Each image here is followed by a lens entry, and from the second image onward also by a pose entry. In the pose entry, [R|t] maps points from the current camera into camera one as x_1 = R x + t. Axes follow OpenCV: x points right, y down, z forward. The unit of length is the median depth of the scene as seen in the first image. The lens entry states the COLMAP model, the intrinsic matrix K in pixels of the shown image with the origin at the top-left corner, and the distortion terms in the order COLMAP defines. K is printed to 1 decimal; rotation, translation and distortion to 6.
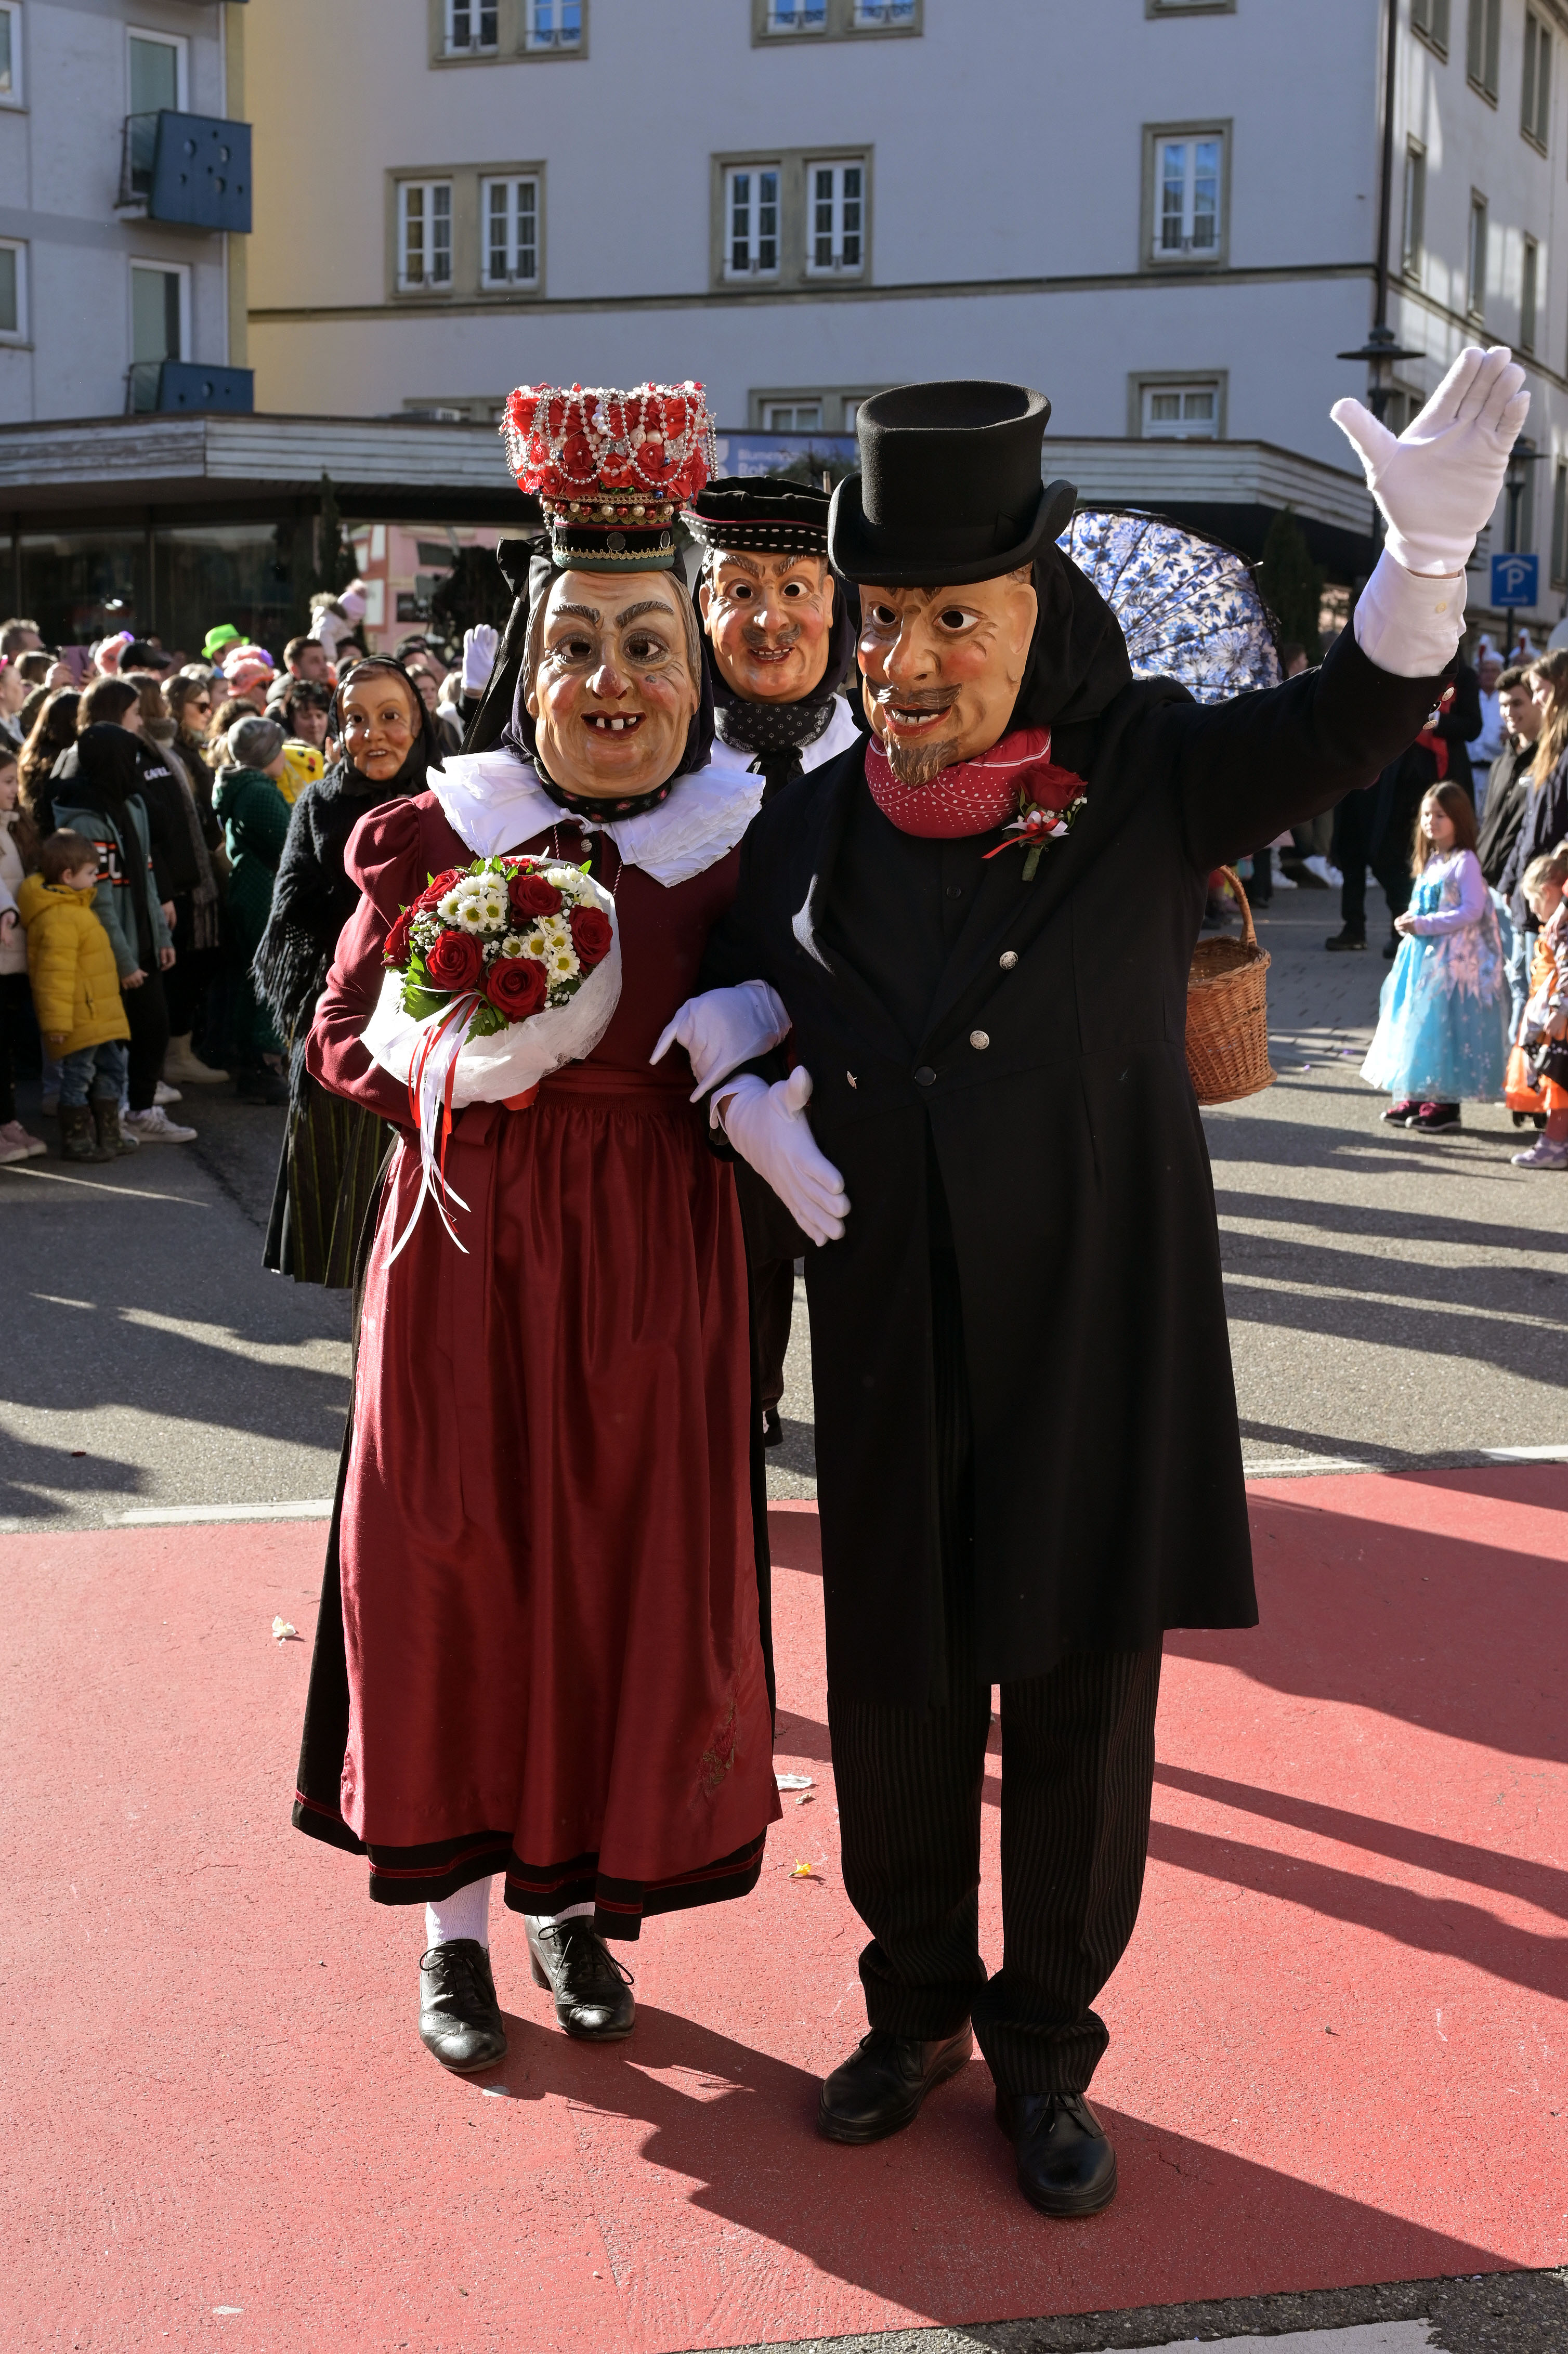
lens RADIAL K [[3394.0, 0, 784.0], [0, 3394.0, 1177.0], [0, 0, 1]] dist [0.013265, -0.011123]
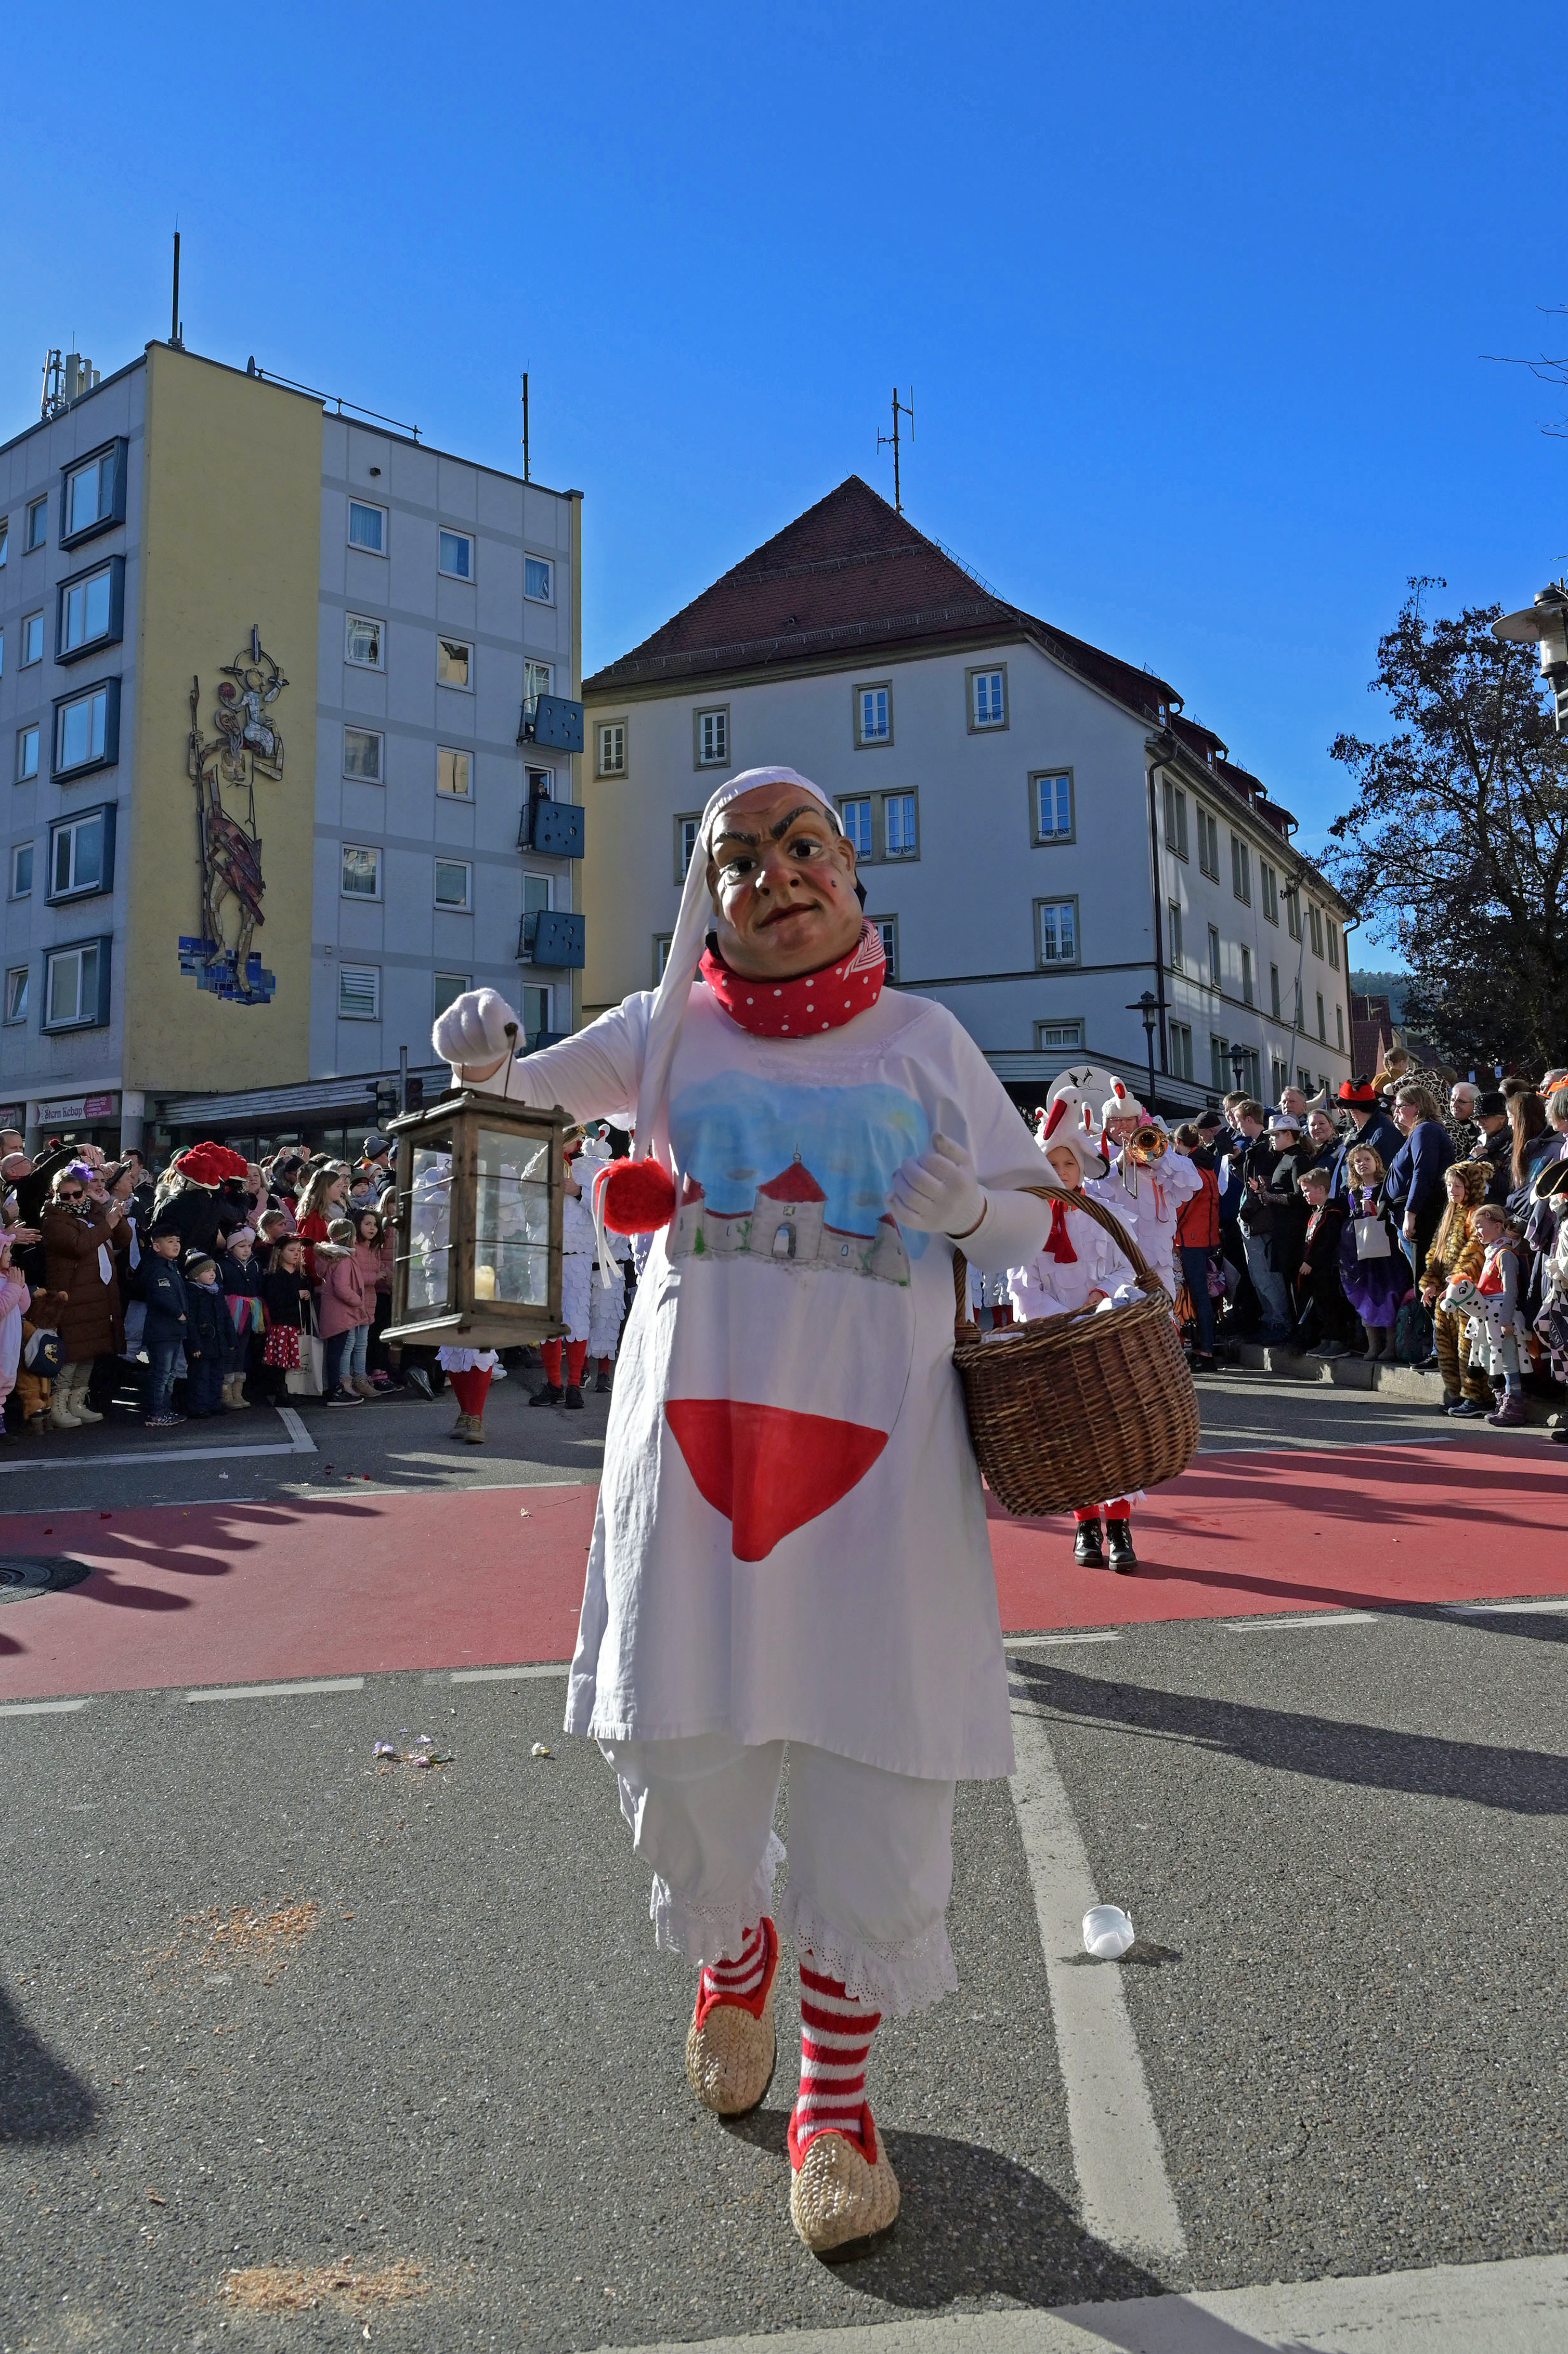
lens RADIAL K [[1896.9, 0, 798.1], [0, 1896.9, 946.1], [0, 0, 1]] dist [-0.000935, -0.000488]
pose [[0.998335, -0.036684, -0.044516, 0.017069], [0.023005, 0.960905, -0.275921, 0.017305], [0.052898, 0.274437, 0.960149, -0.056546]]
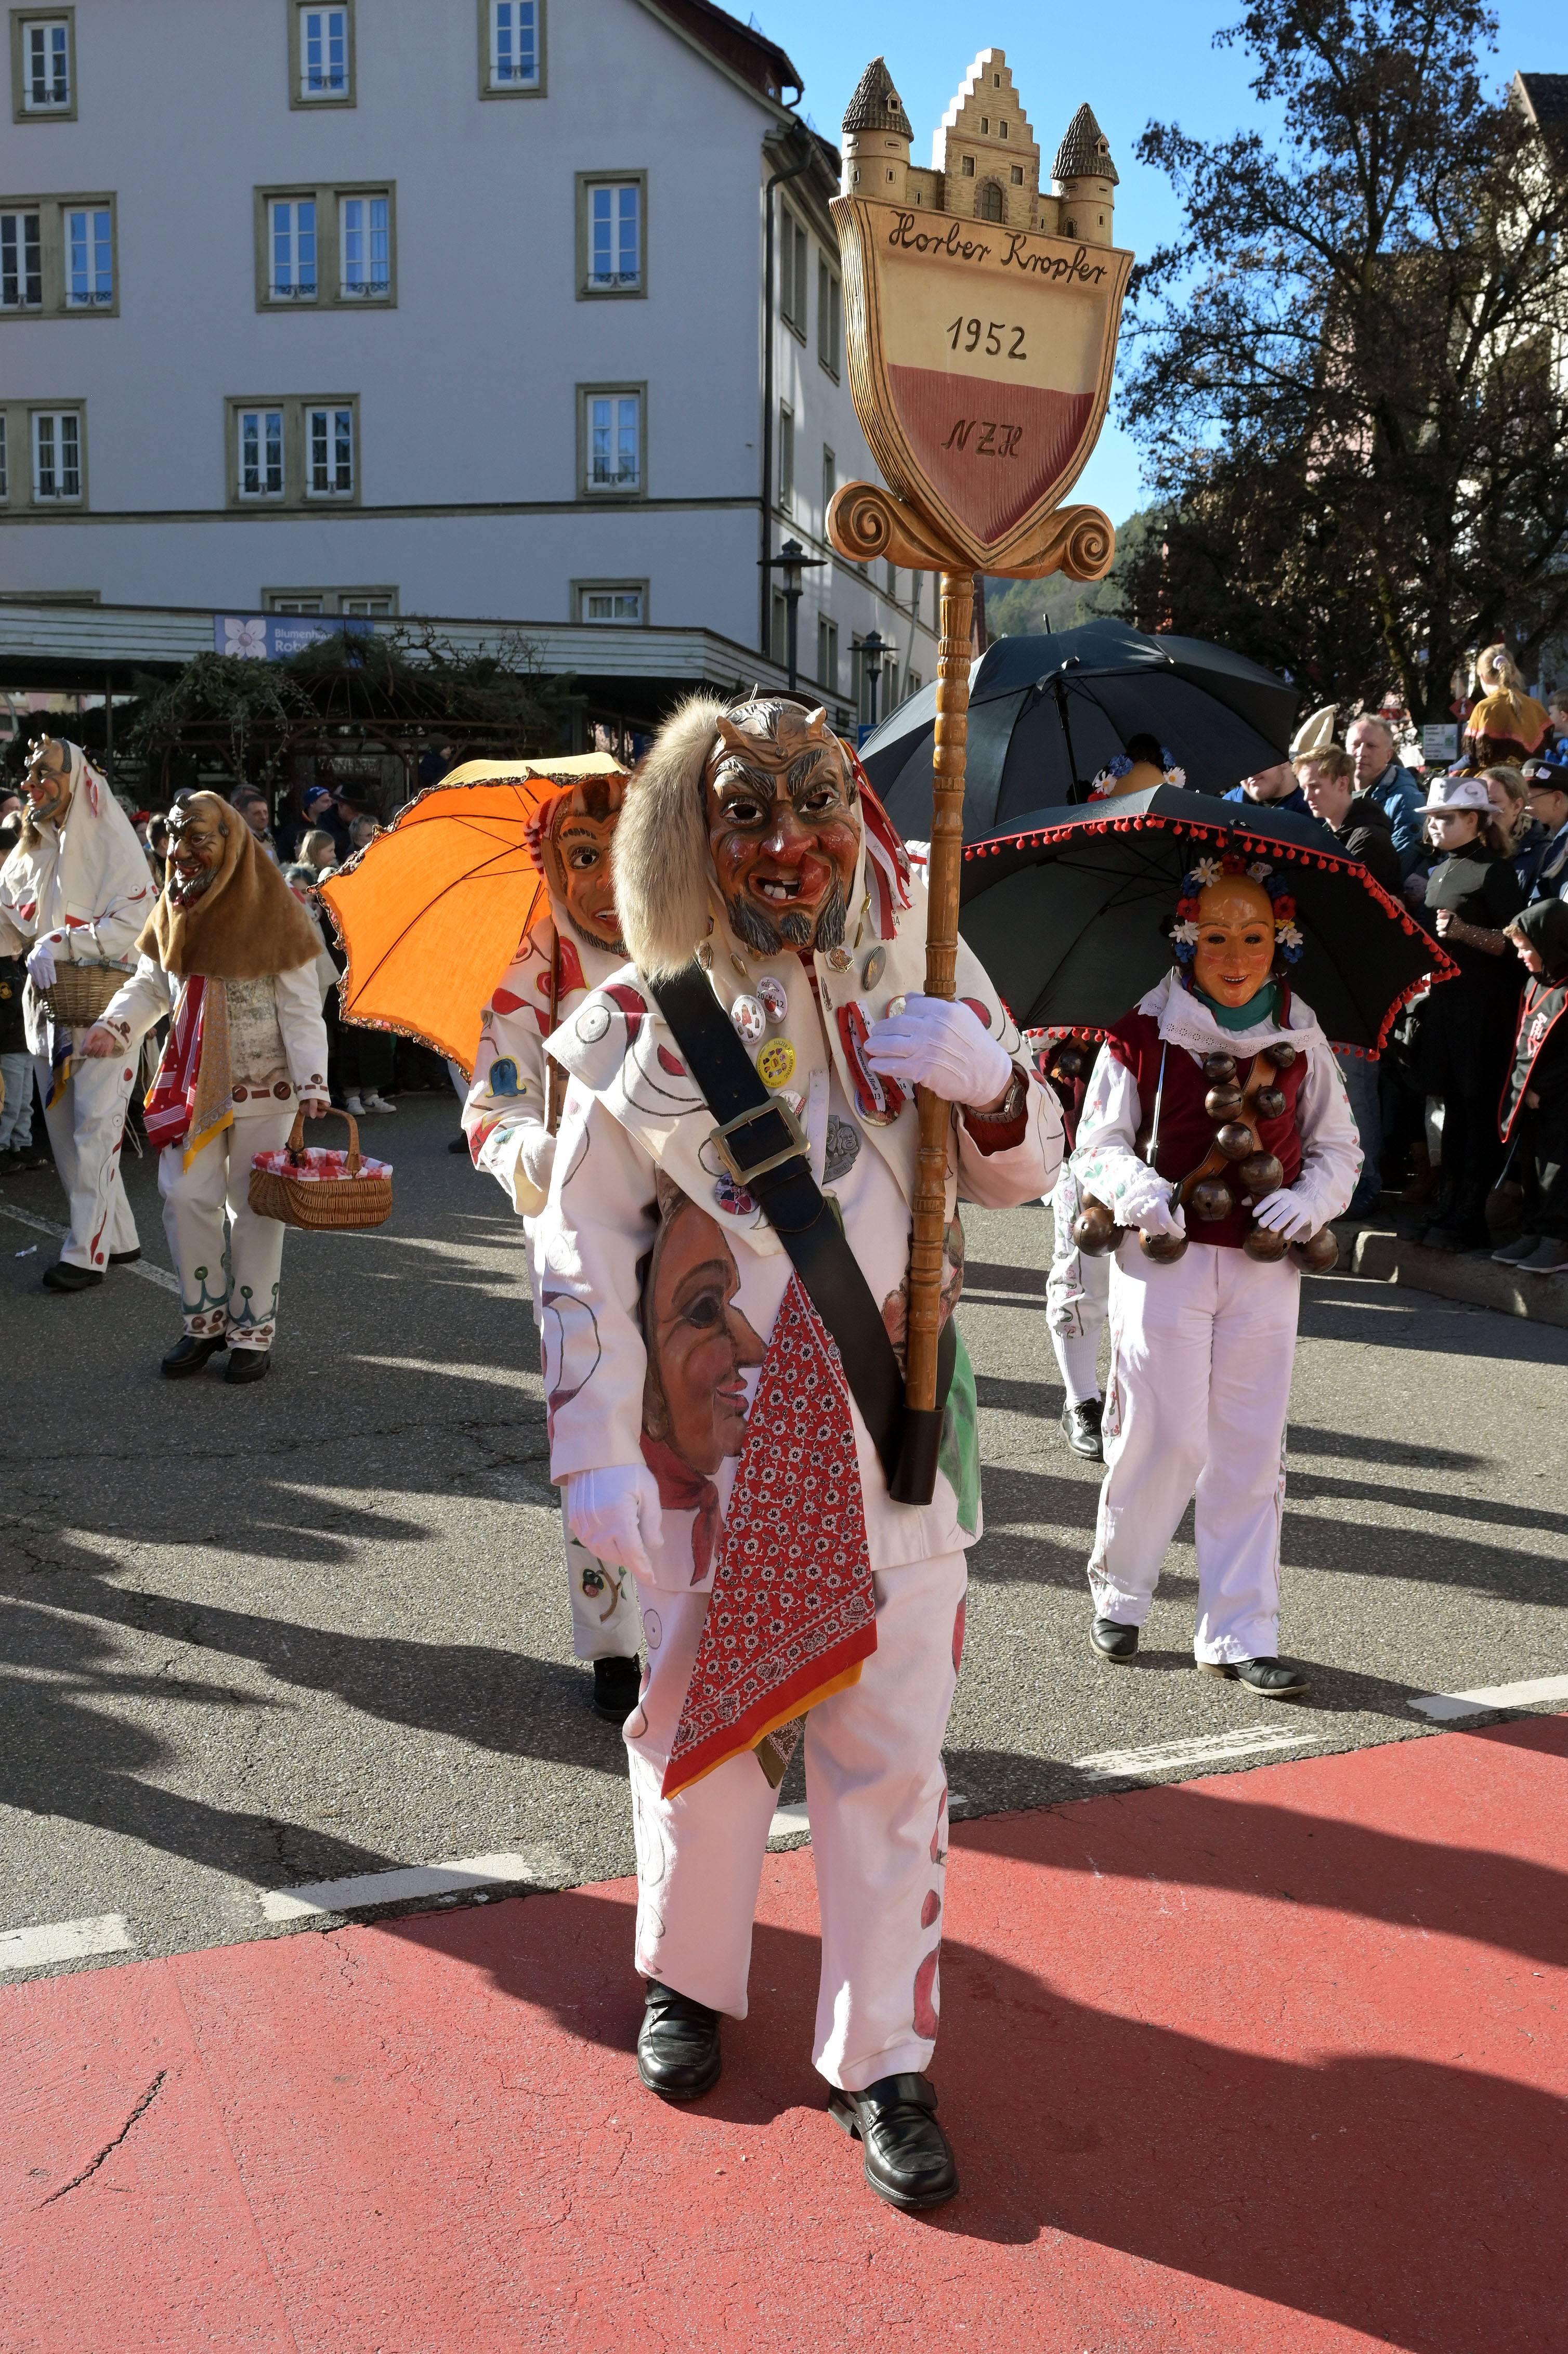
lens RADIAL K [[2516.3, 0, 793.6], [0, 2516.3, 1159.2], [0, 0, 1]] dist [-0.004968, 0.020081]
pose [[0.978659, -0.029066, 0.203425, -0.013451], [0.031674, 0.999452, -0.009571, -0.010000], [-0.203035, 0.015810, 0.979044, 0.071183]]
